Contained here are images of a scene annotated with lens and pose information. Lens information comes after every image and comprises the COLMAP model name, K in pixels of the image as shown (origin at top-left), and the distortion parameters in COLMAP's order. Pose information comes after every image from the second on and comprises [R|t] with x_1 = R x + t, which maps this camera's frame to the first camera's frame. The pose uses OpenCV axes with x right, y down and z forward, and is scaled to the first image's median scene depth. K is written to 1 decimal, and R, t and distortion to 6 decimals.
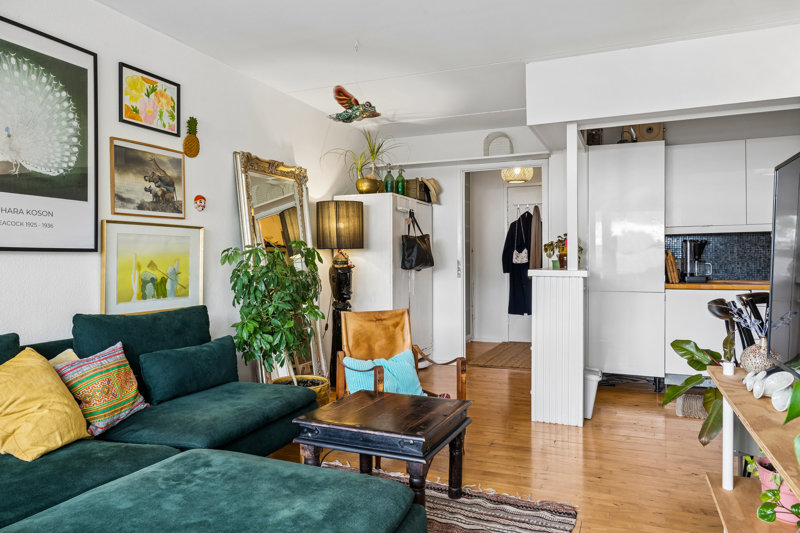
lens RADIAL K [[543.2, 0, 400.2], [0, 543.2, 262.5], [0, 0, 1]] dist [0.004320, -0.003341]
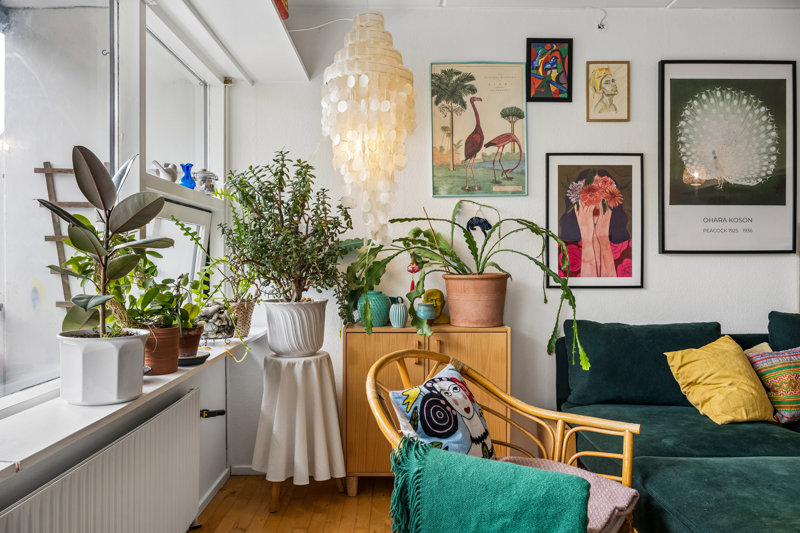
lens RADIAL K [[596.7, 0, 400.7], [0, 596.7, 264.7], [0, 0, 1]] dist [-0.004682, -0.003605]
pose [[0.395962, 0.000904, -0.918266, 0.196108], [-0.002597, 0.999997, -0.000135, 0.004415], [0.918263, 0.002438, 0.395963, -0.142888]]
